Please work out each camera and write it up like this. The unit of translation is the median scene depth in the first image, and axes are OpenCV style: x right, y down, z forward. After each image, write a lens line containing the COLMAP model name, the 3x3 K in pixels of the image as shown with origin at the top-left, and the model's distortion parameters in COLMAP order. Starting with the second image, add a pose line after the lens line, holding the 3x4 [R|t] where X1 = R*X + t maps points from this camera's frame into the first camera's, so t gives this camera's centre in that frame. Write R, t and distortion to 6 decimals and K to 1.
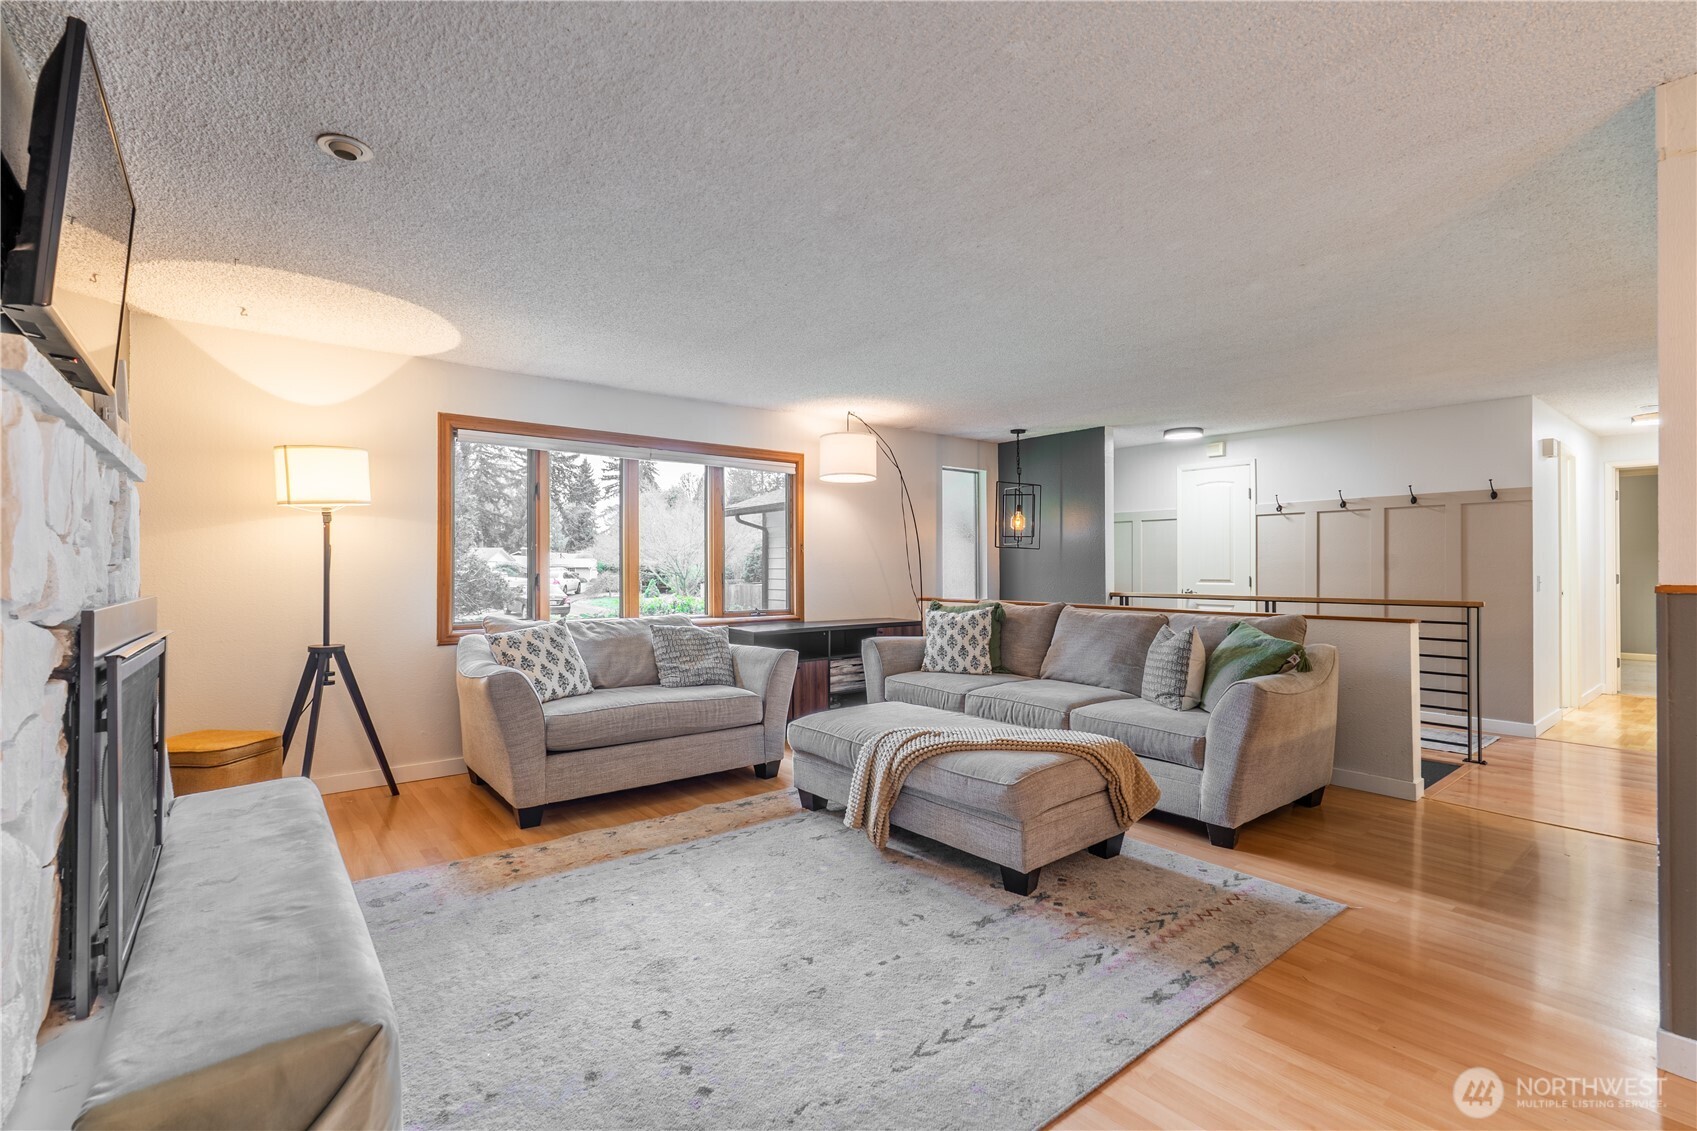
lens RADIAL K [[785.2, 0, 846.3], [0, 785.2, 561.8], [0, 0, 1]] dist [-0.003007, 0.000961]
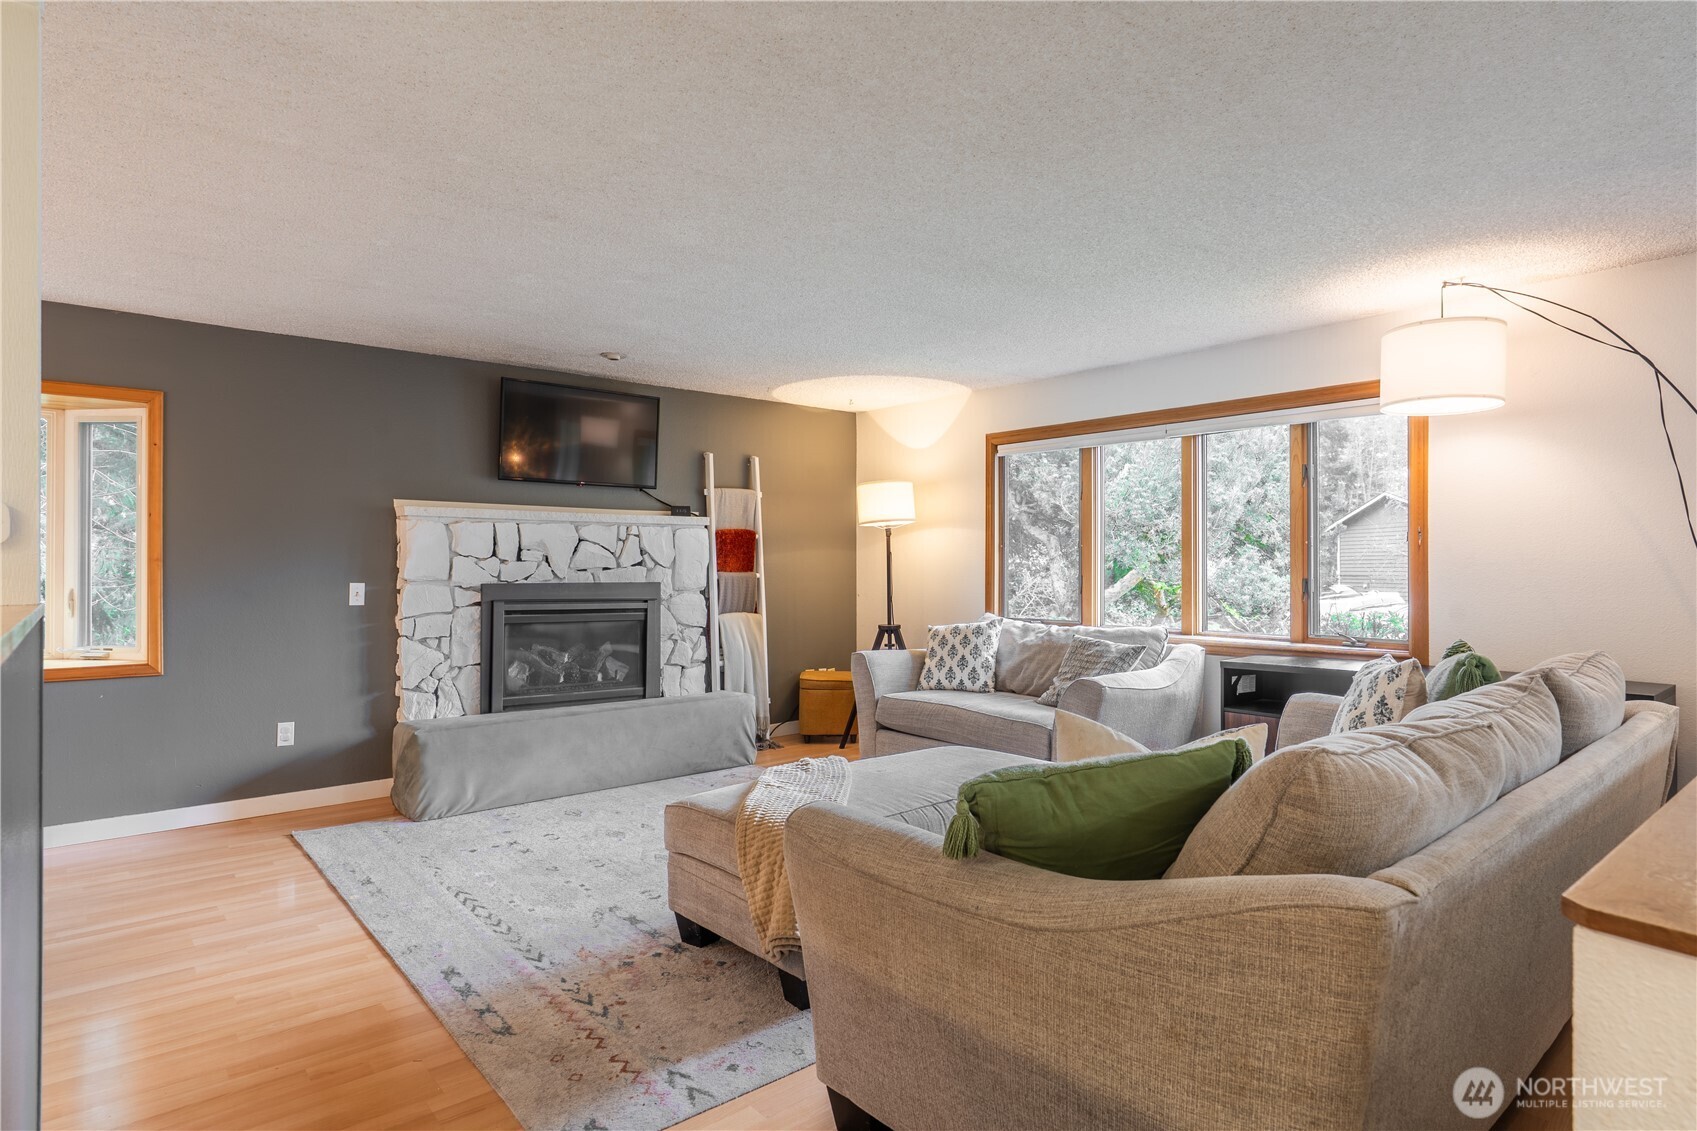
lens RADIAL K [[936.1, 0, 841.1], [0, 936.1, 566.4], [0, 0, 1]] dist [0.002813, 0.000658]
pose [[-0.001956, -0.000362, -0.999998, 0.946731], [0.011258, 0.999937, -0.000384, 0.001847], [0.999935, -0.011258, -0.001952, 0.869018]]
